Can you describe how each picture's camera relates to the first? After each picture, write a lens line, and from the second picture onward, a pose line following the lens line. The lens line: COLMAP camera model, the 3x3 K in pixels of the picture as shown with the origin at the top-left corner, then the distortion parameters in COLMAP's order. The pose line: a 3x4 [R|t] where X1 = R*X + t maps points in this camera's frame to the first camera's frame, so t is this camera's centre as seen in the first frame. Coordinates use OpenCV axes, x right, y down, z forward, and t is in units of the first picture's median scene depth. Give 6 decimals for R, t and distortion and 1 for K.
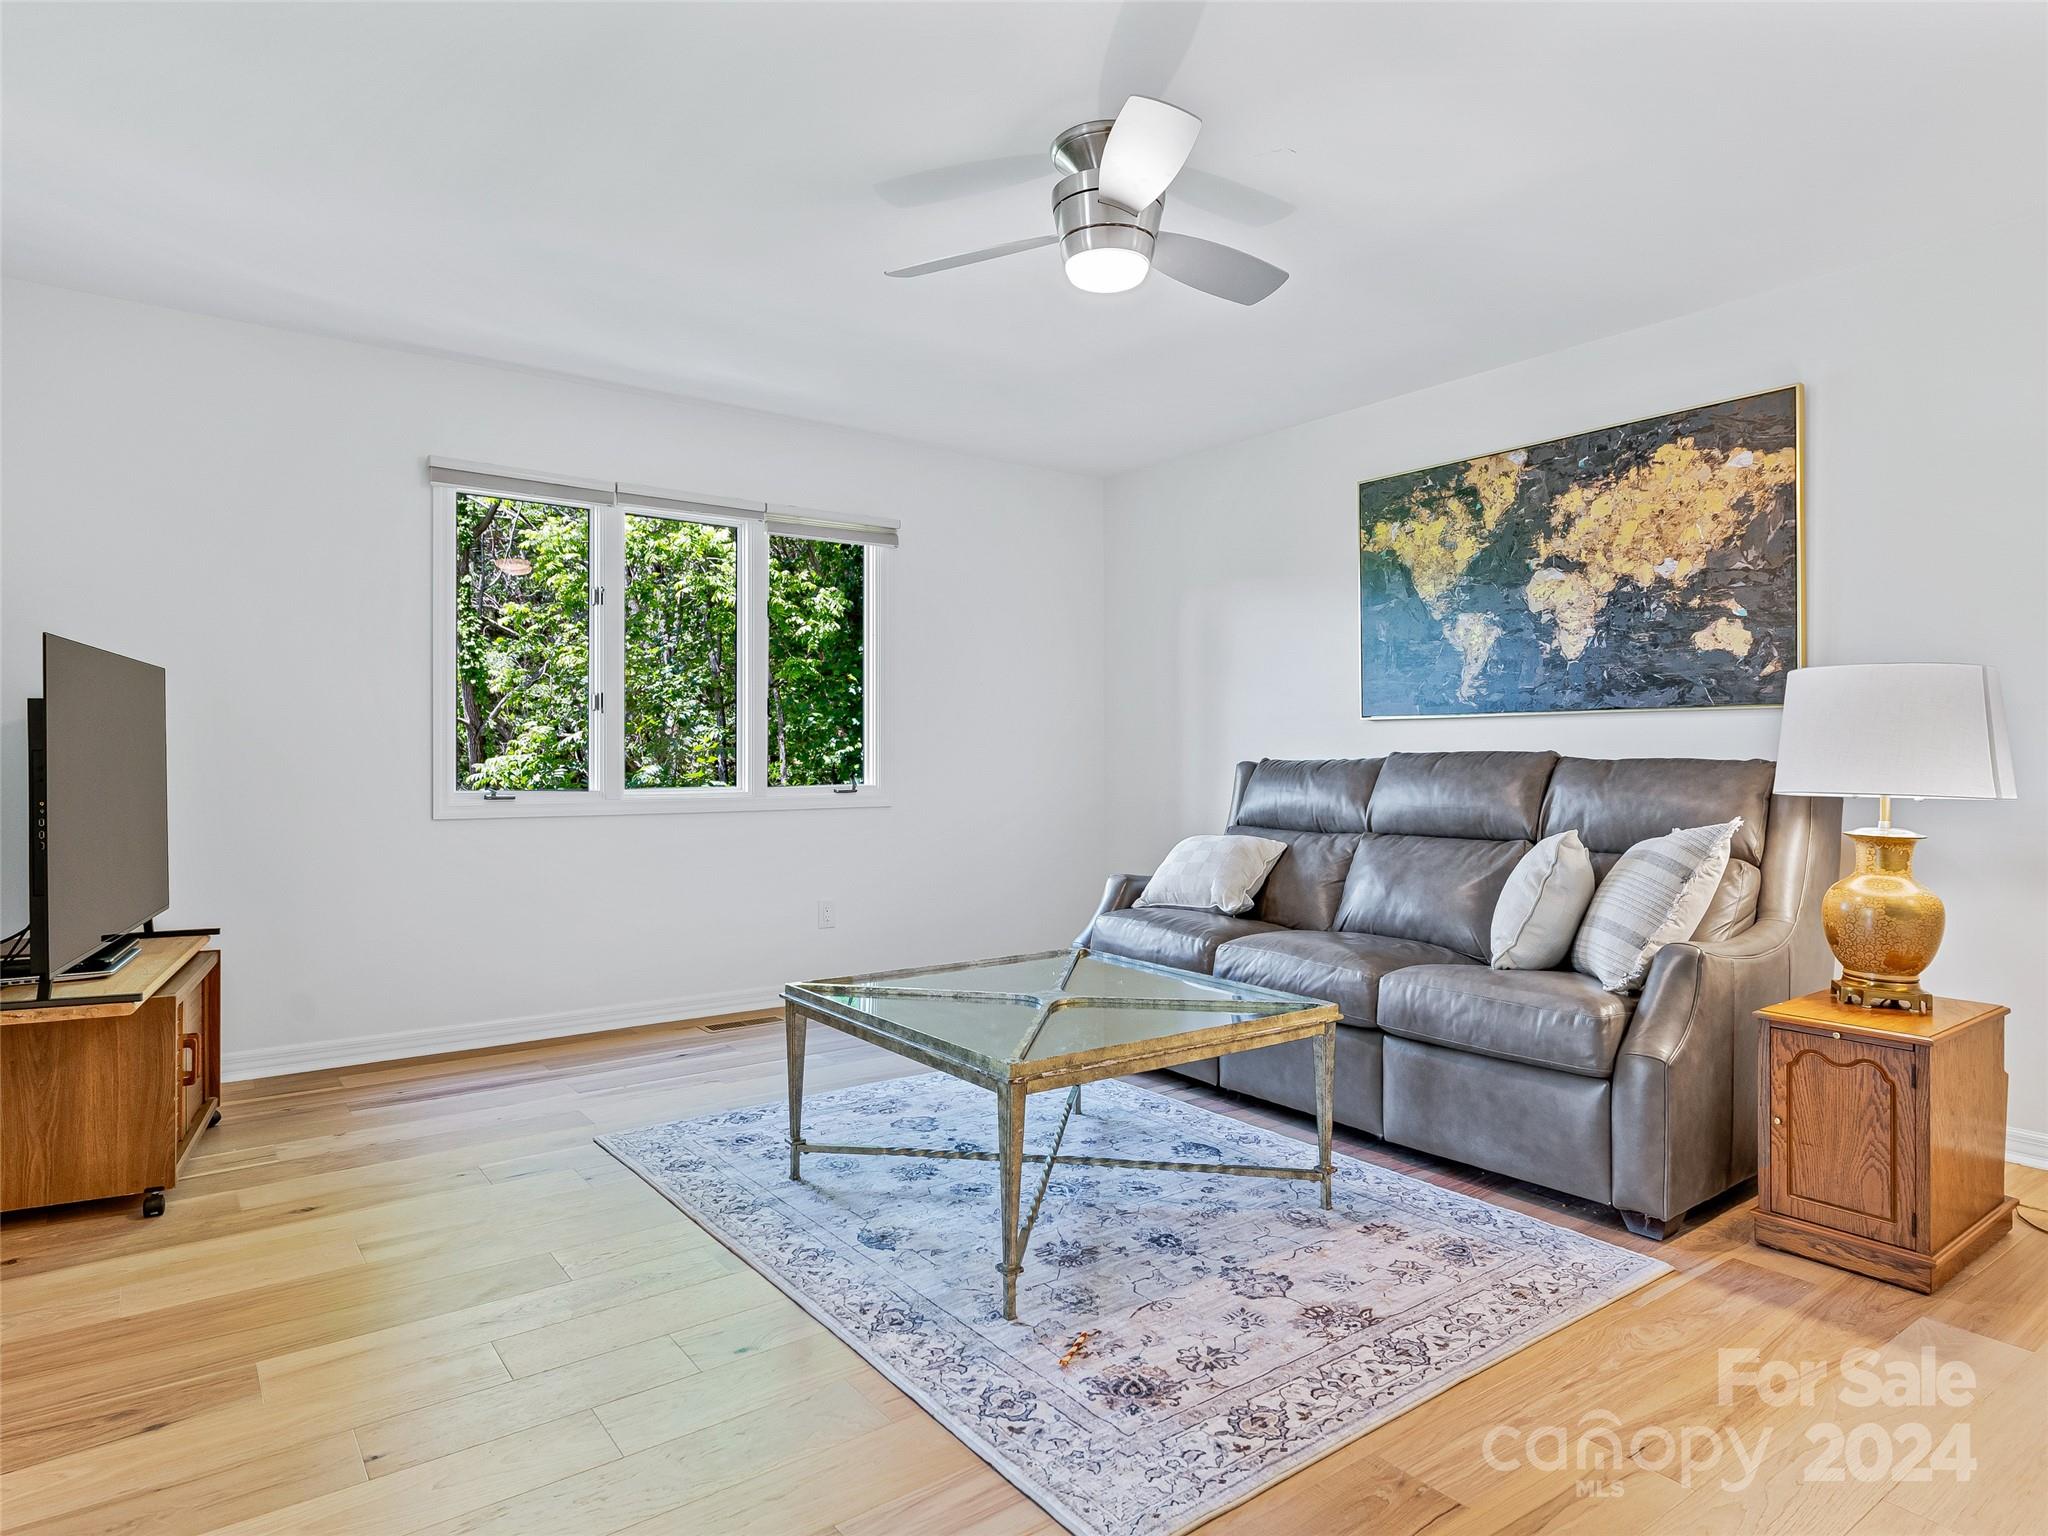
lens RADIAL K [[1234.8, 0, 1110.8], [0, 1234.8, 755.7], [0, 0, 1]] dist [0.011033, -0.001665]
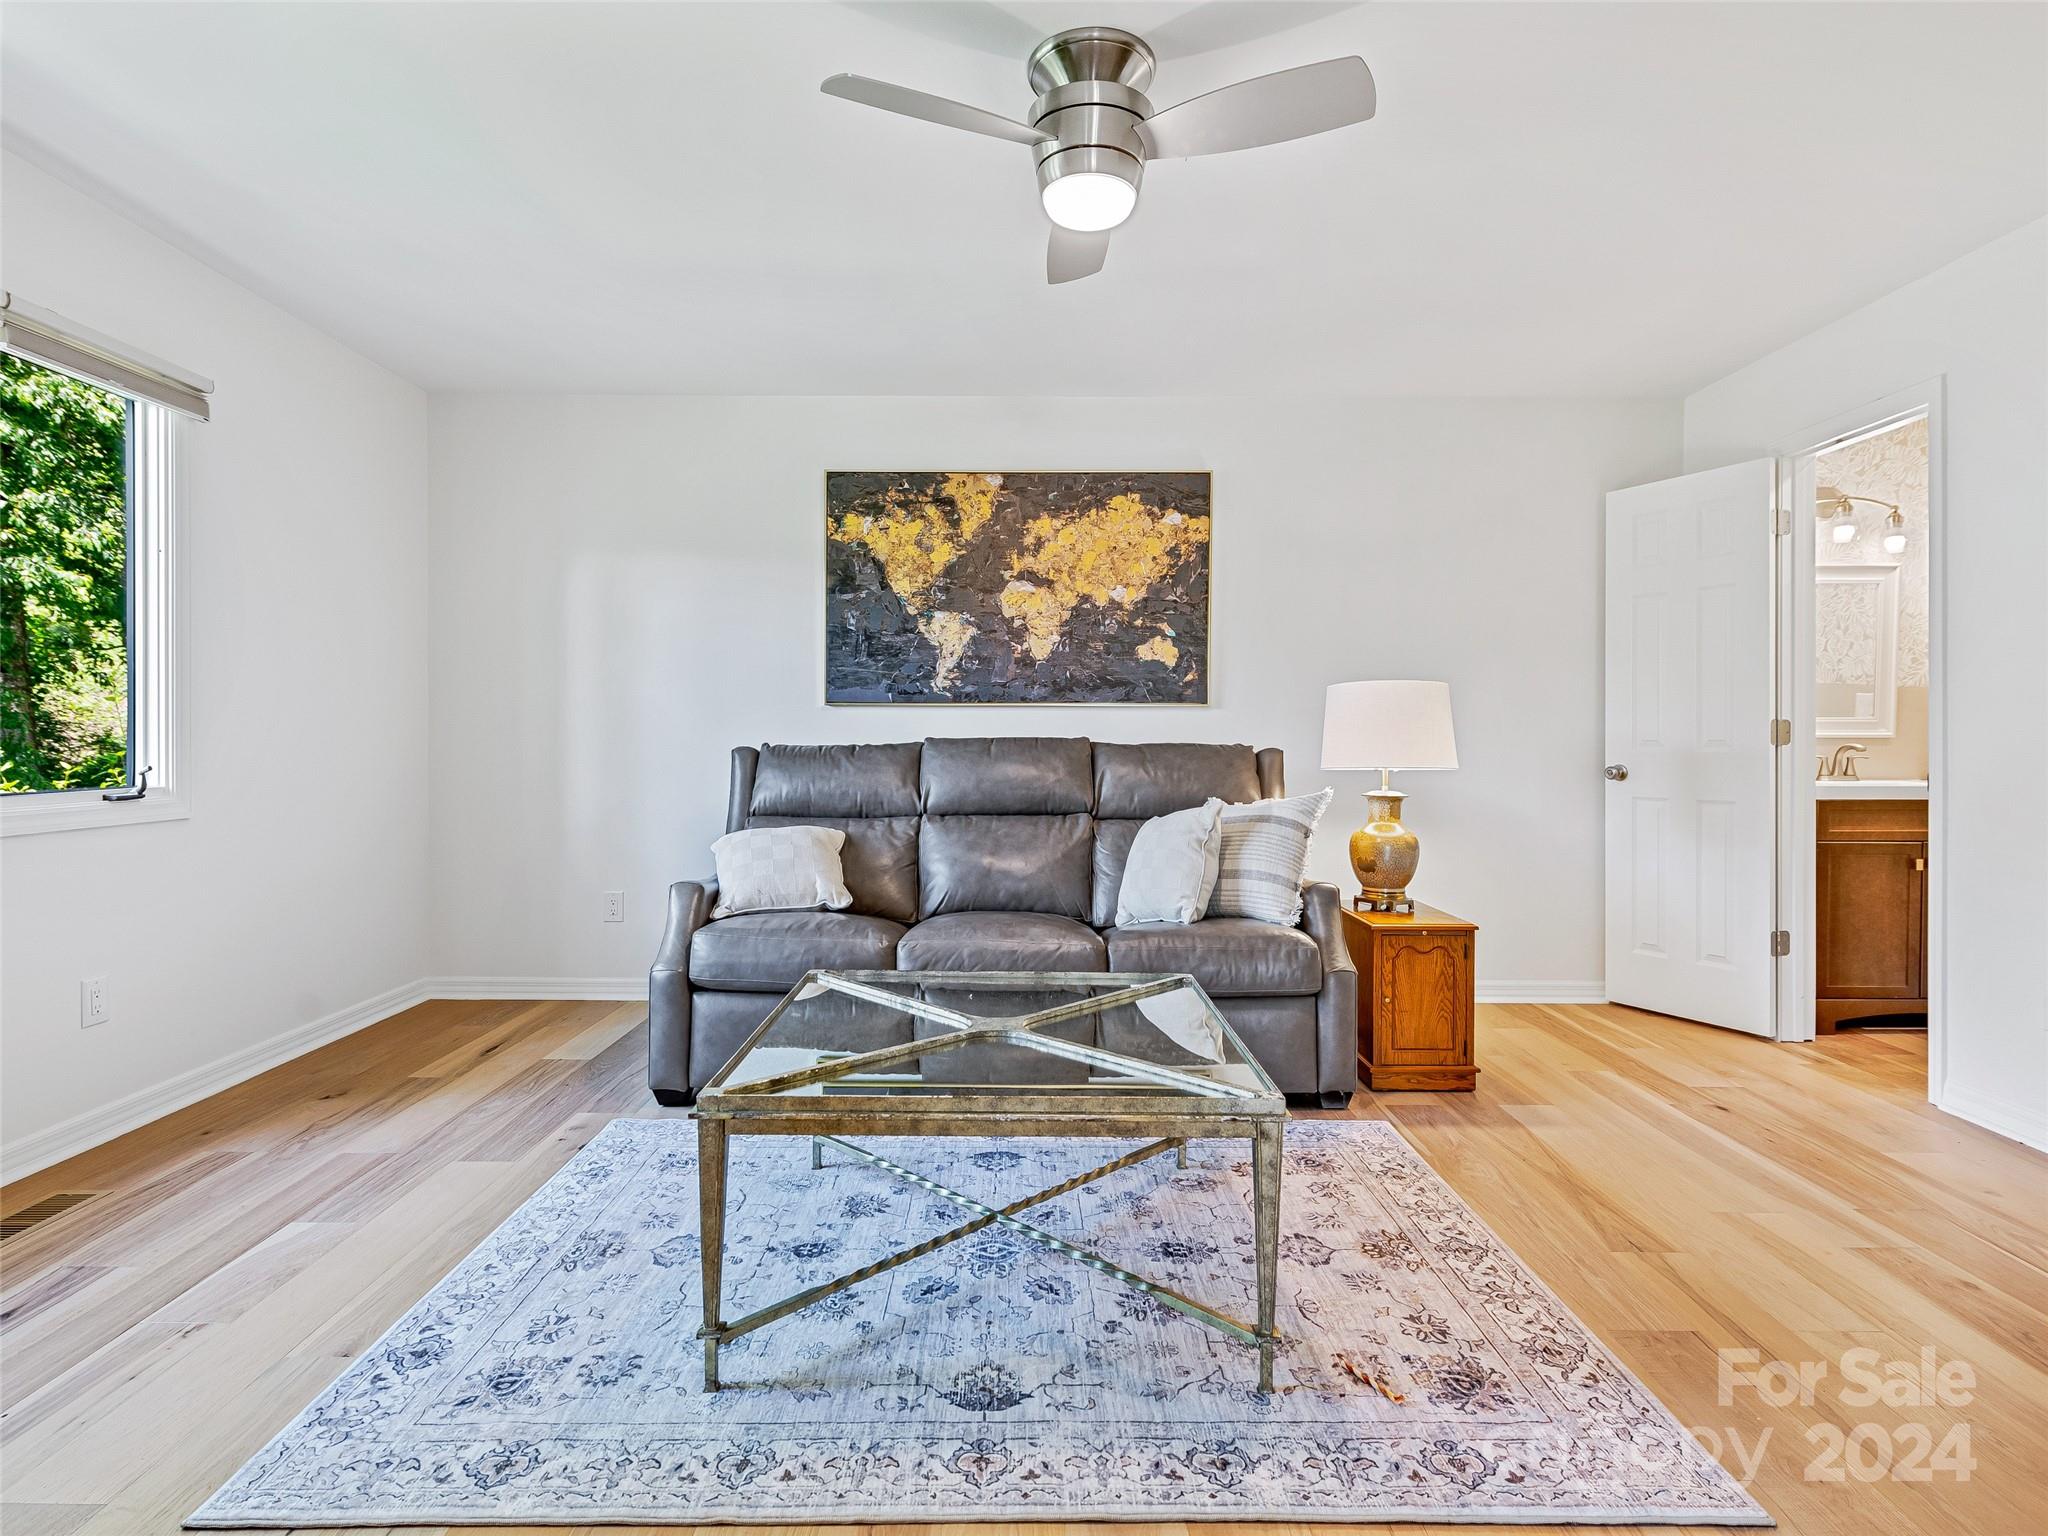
lens RADIAL K [[1063.0, 0, 1010.1], [0, 1063.0, 744.2], [0, 0, 1]] dist [0.020247, -0.010863]
pose [[0.608394, -0.003000, 0.793629, -0.473140], [-0.001898, 0.999984, 0.005236, -0.002117], [-0.793632, -0.004692, 0.608379, 0.413278]]
